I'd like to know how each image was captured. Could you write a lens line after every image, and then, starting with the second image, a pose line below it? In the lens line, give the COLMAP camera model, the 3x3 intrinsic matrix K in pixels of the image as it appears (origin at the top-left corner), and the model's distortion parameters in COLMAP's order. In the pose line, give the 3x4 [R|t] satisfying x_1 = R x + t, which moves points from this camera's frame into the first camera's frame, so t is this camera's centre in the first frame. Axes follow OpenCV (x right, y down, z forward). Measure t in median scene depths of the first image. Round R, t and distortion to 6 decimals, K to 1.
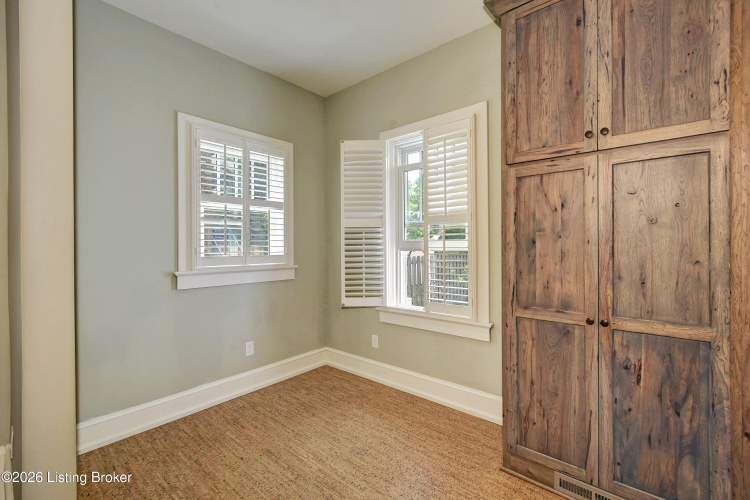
lens RADIAL K [[341.1, 0, 374.5], [0, 341.1, 245.9], [0, 0, 1]] dist [-0.010367, 0.000268]
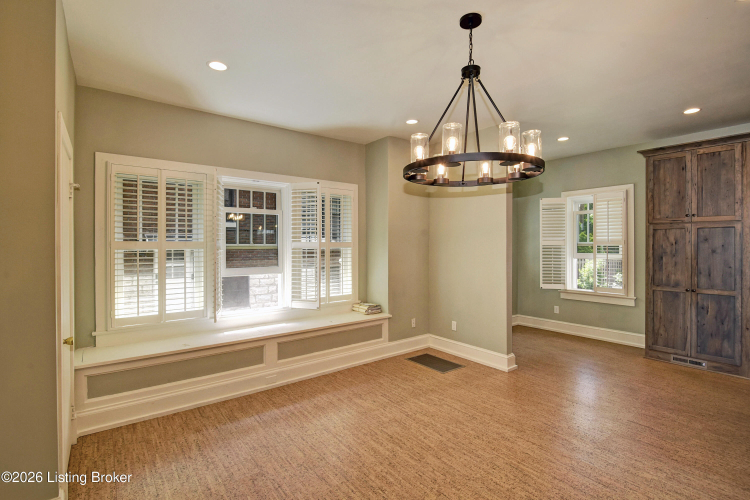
lens RADIAL K [[351.8, 0, 372.0], [0, 351.8, 244.8], [0, 0, 1]] dist [-0.026610, -0.002187]
pose [[0.970845, 0.007401, -0.239594, -0.963486], [-0.008555, 0.999956, -0.003776, -0.078956], [0.239555, 0.005716, 0.970866, -1.906081]]
